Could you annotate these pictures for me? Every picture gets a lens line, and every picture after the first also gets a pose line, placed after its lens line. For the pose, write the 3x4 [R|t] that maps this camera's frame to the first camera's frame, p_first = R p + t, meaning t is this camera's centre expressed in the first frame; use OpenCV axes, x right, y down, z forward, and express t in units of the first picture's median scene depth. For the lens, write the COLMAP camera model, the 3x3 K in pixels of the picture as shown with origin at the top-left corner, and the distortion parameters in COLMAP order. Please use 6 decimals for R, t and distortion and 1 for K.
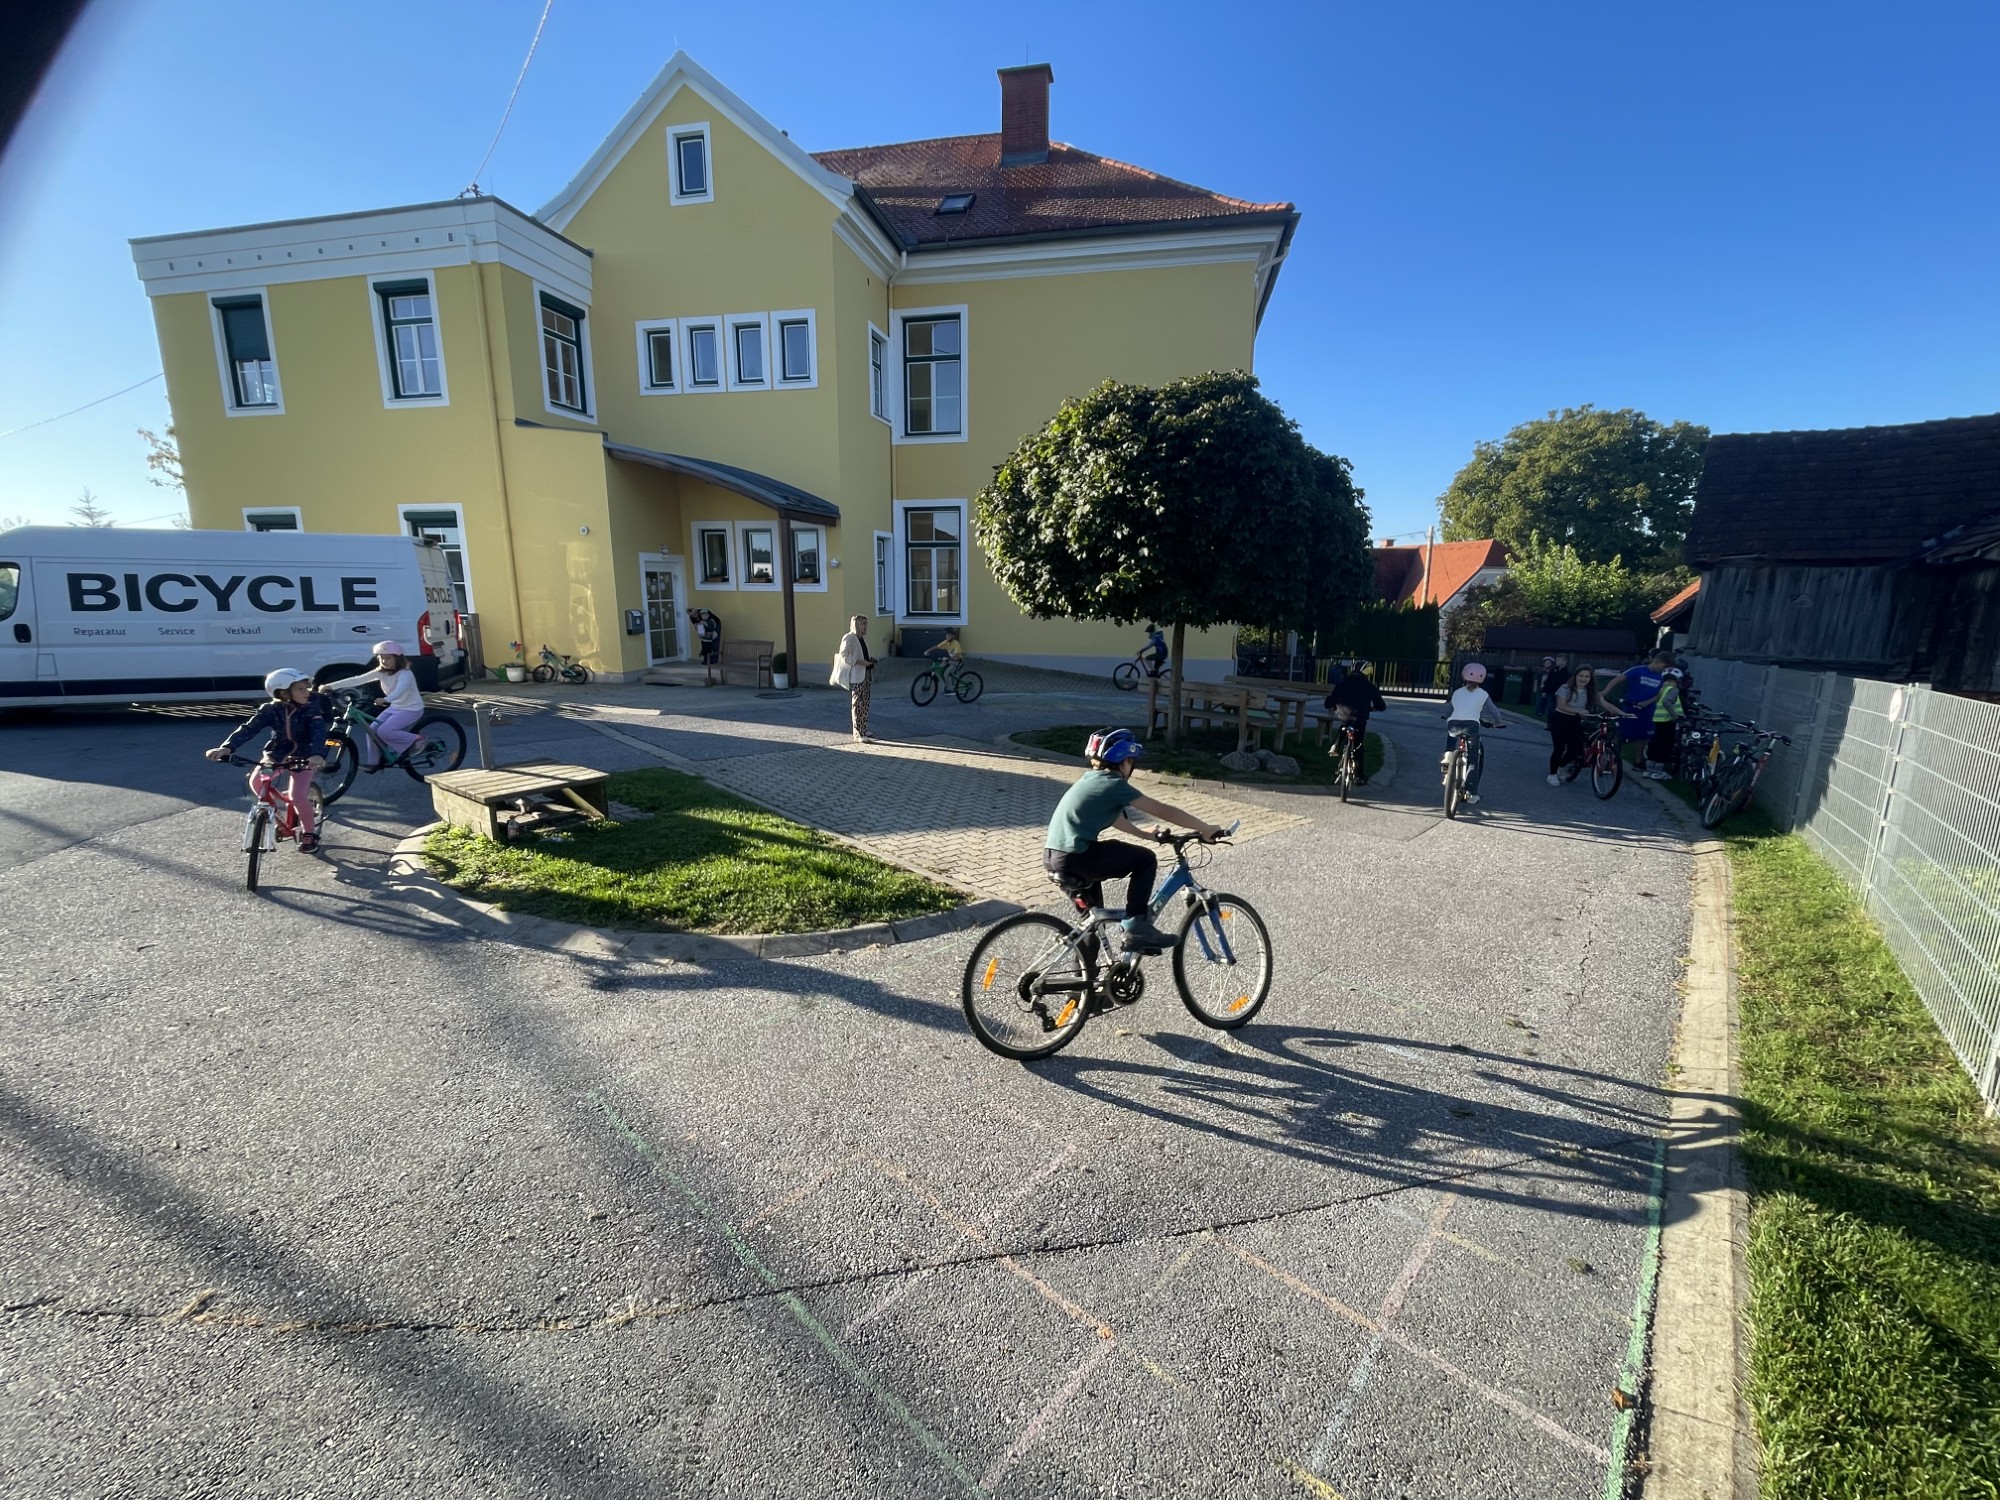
lens RADIAL K [[802.8, 0, 996.4], [0, 802.8, 751.3], [0, 0, 1]] dist [-0.006082, -0.000159]
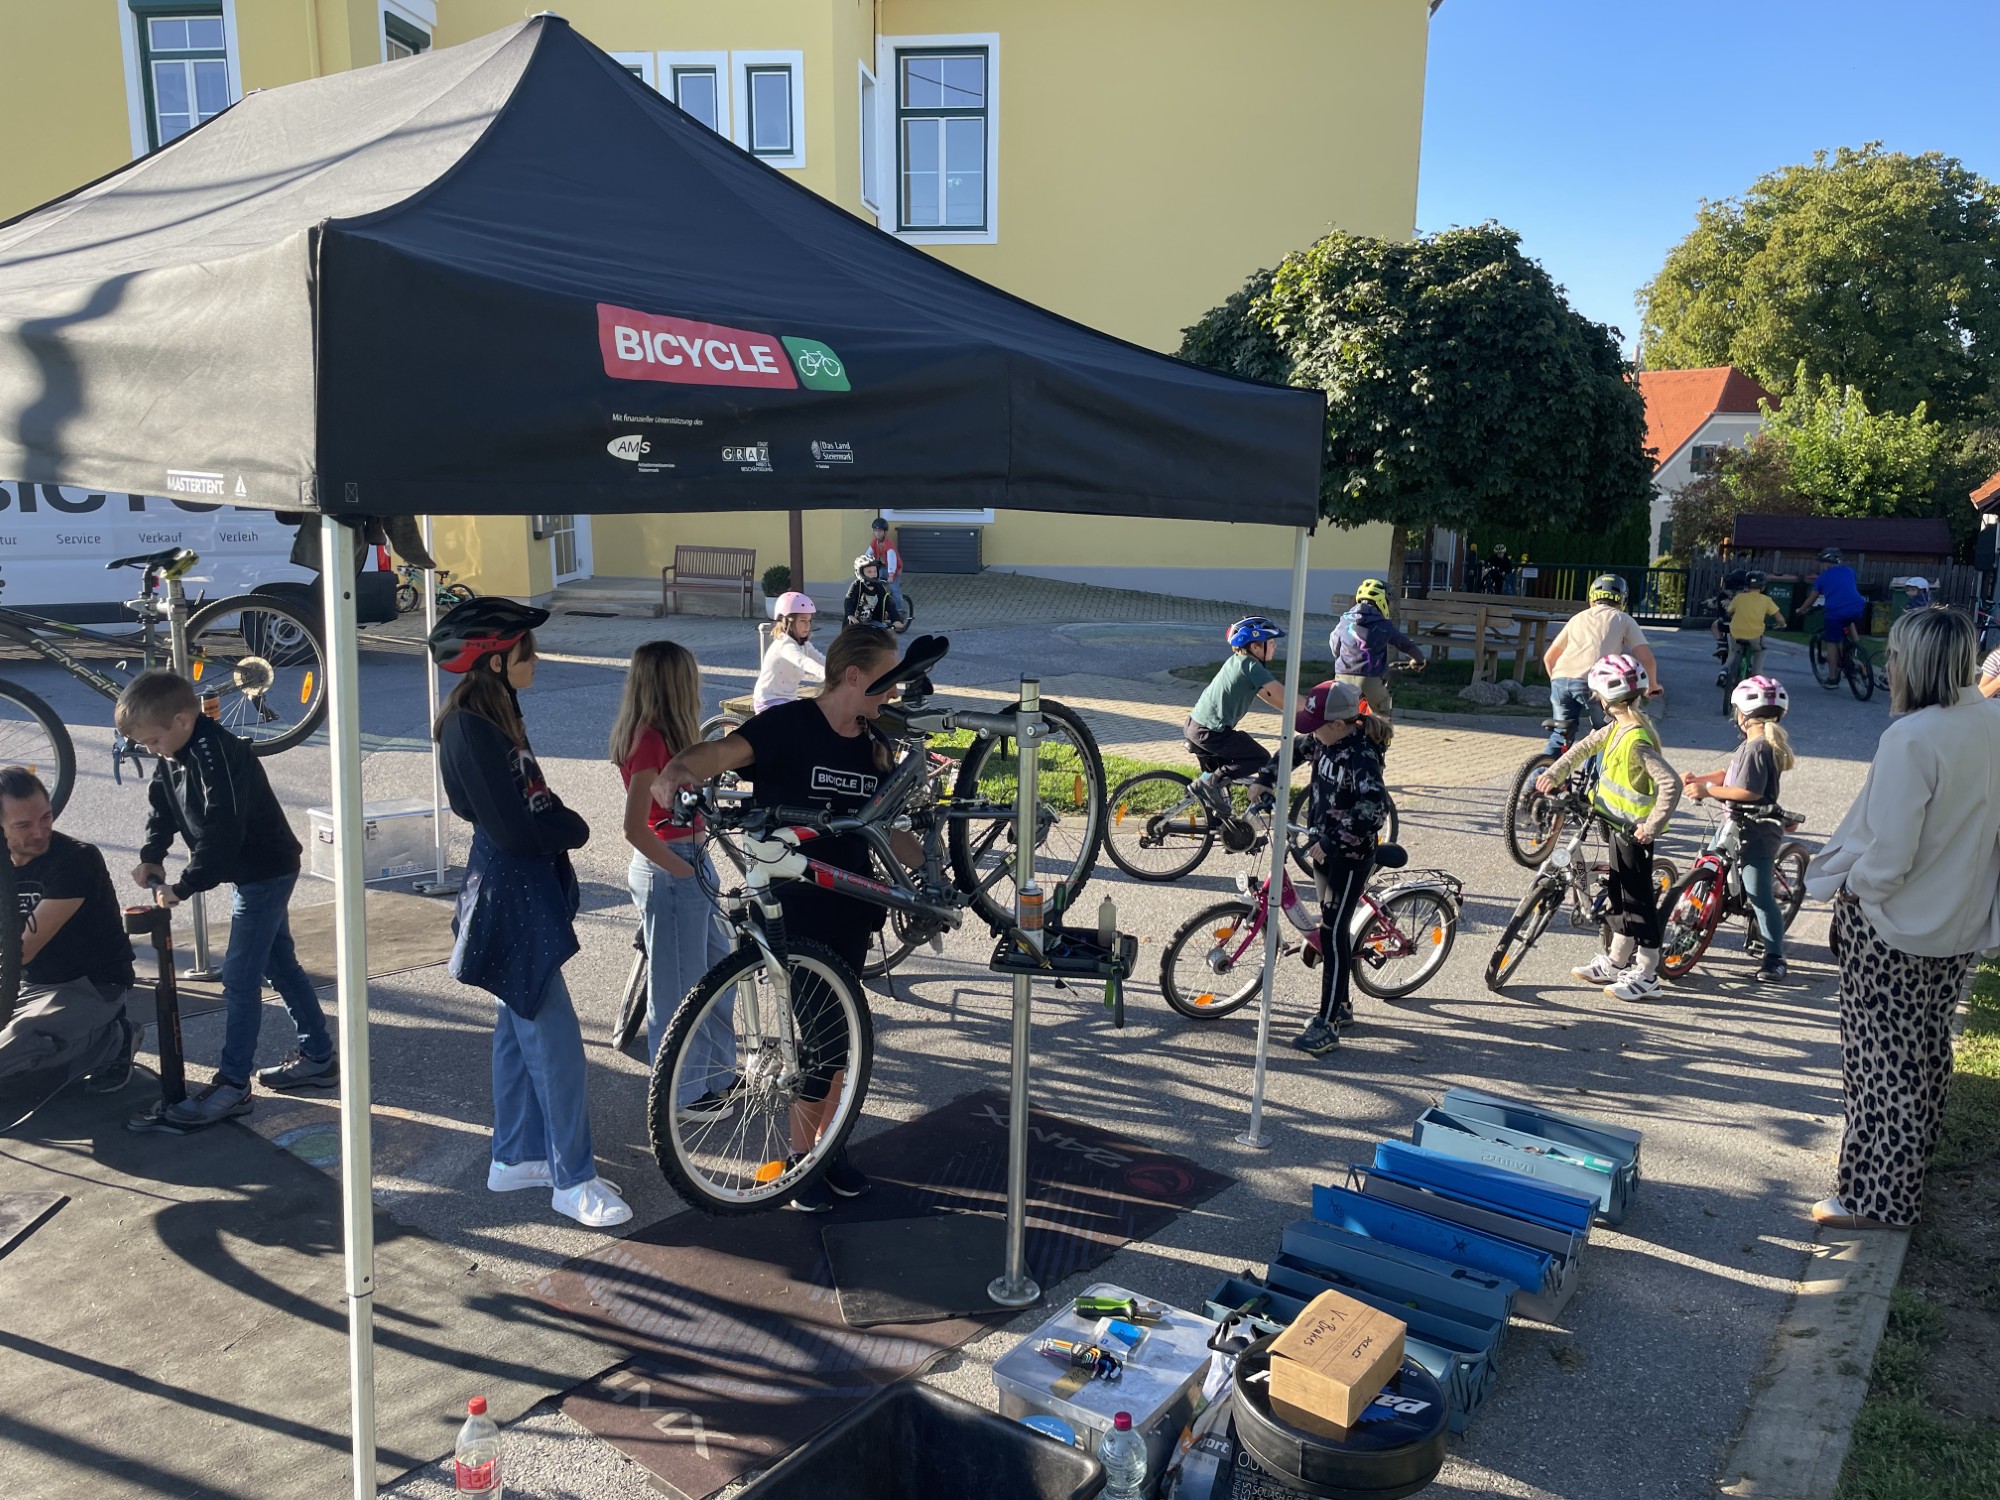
lens RADIAL K [[1506.4, 0, 982.2], [0, 1506.4, 770.2], [0, 0, 1]] dist [0.074635, -0.099665]
pose [[0.994195, -0.021968, 0.105325, -0.217451], [0.020404, 0.999665, 0.015898, 0.032376], [-0.105639, -0.013656, 0.994311, -0.283446]]
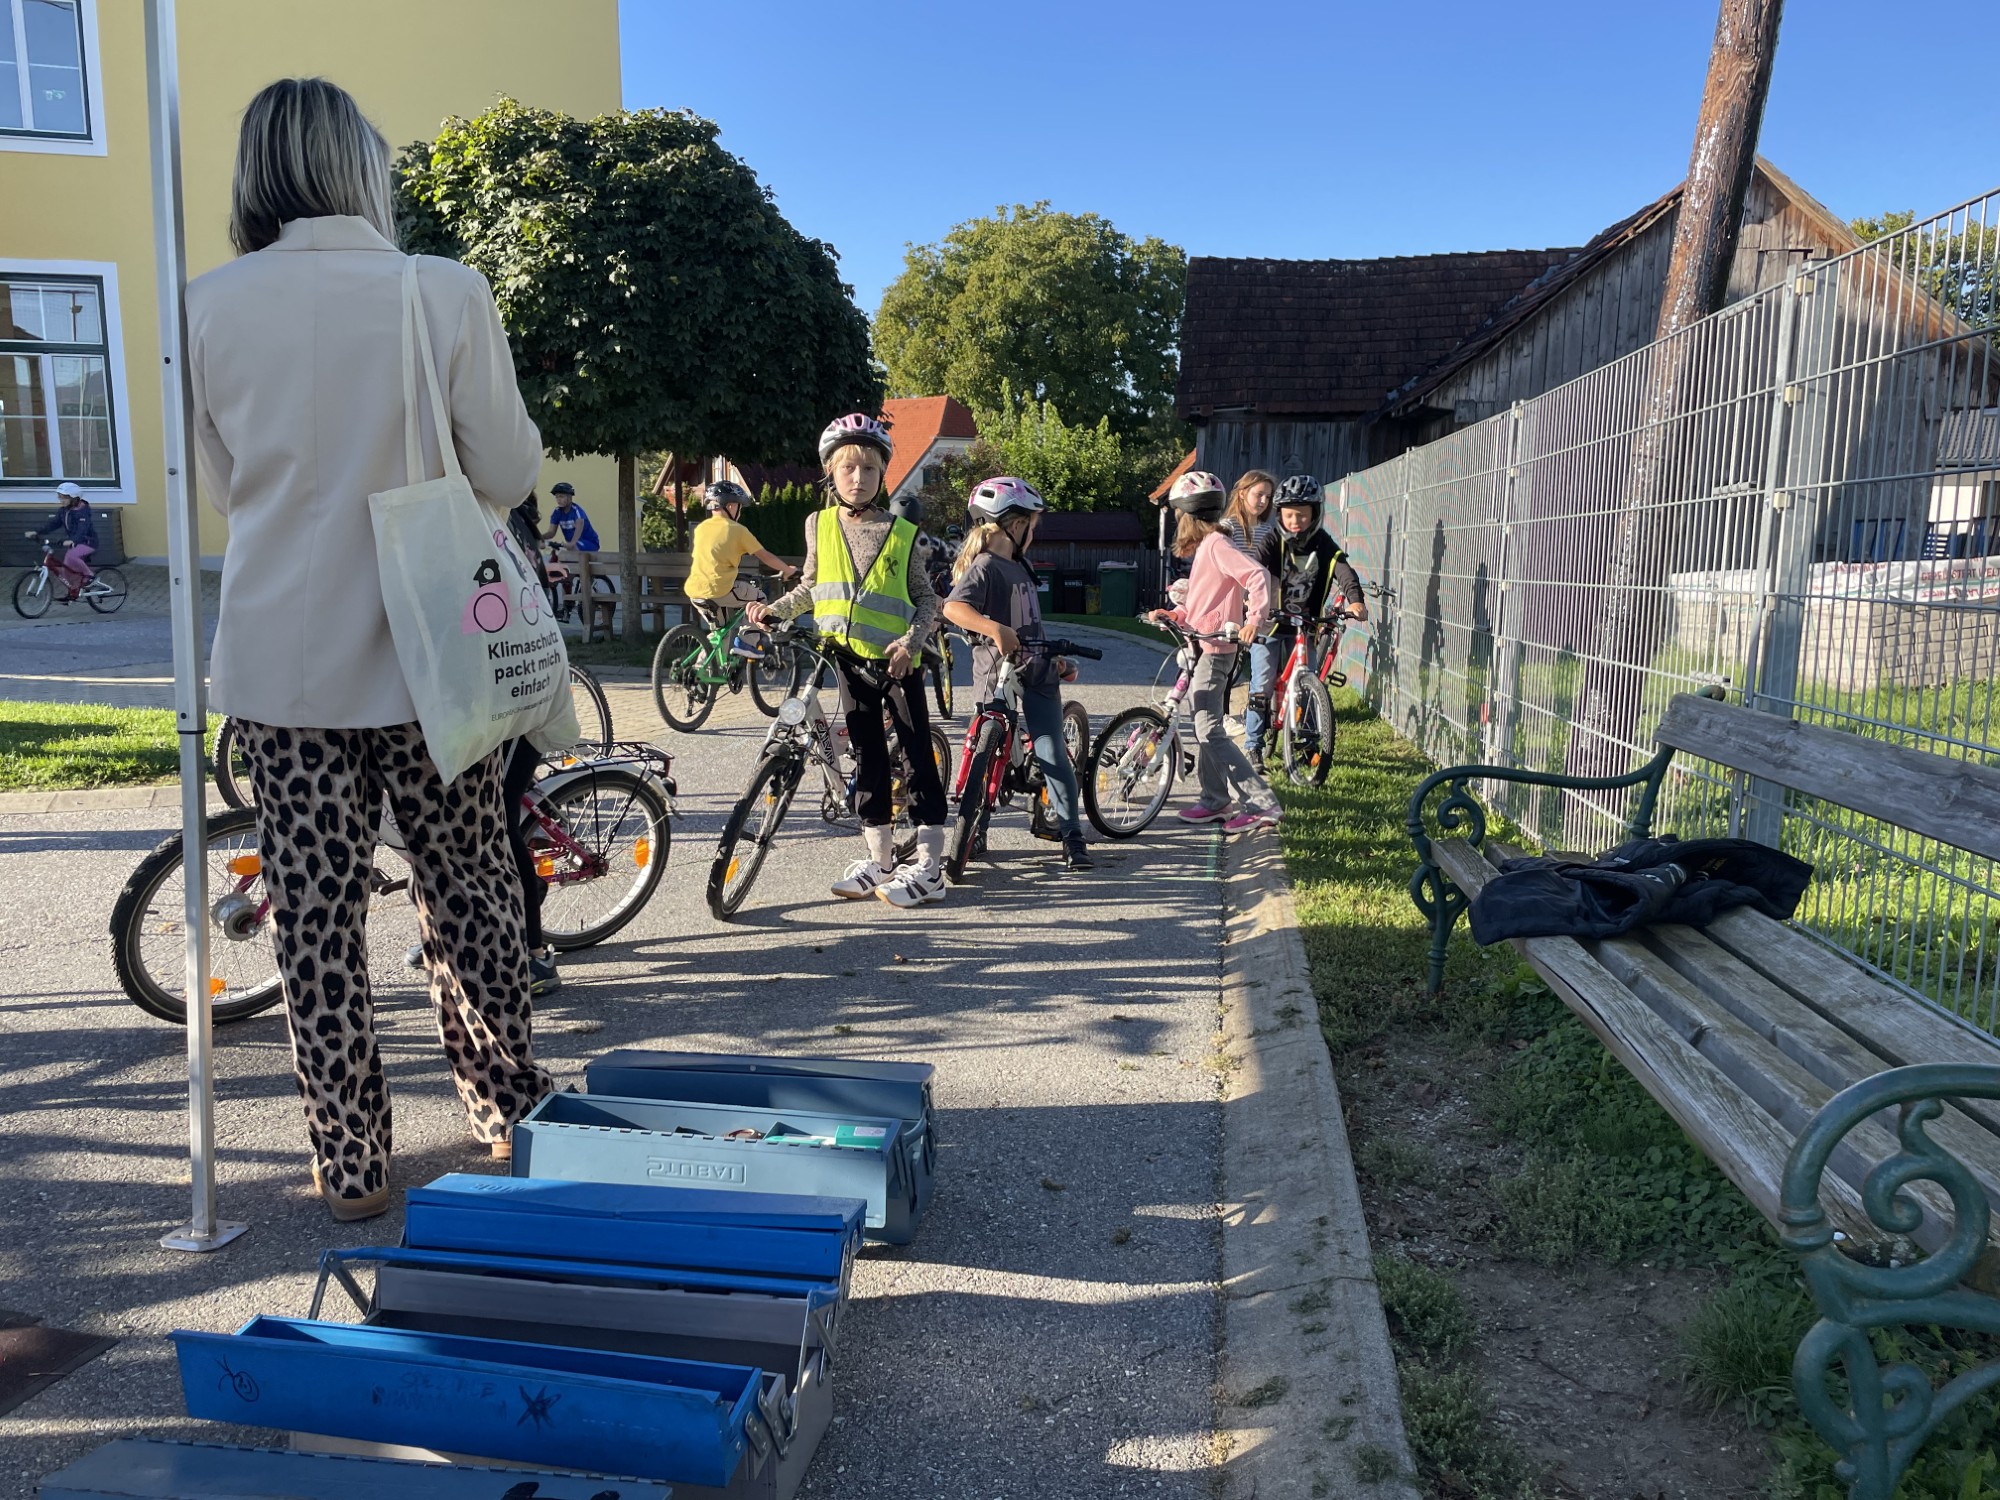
lens RADIAL K [[1506.4, 0, 987.9], [0, 1506.4, 763.3], [0, 0, 1]] dist [0.074635, -0.099665]
pose [[0.838135, -0.098578, 0.536481, -0.148334], [0.108490, 0.994010, 0.013155, 0.071276], [-0.534564, 0.047177, 0.843810, -0.161345]]
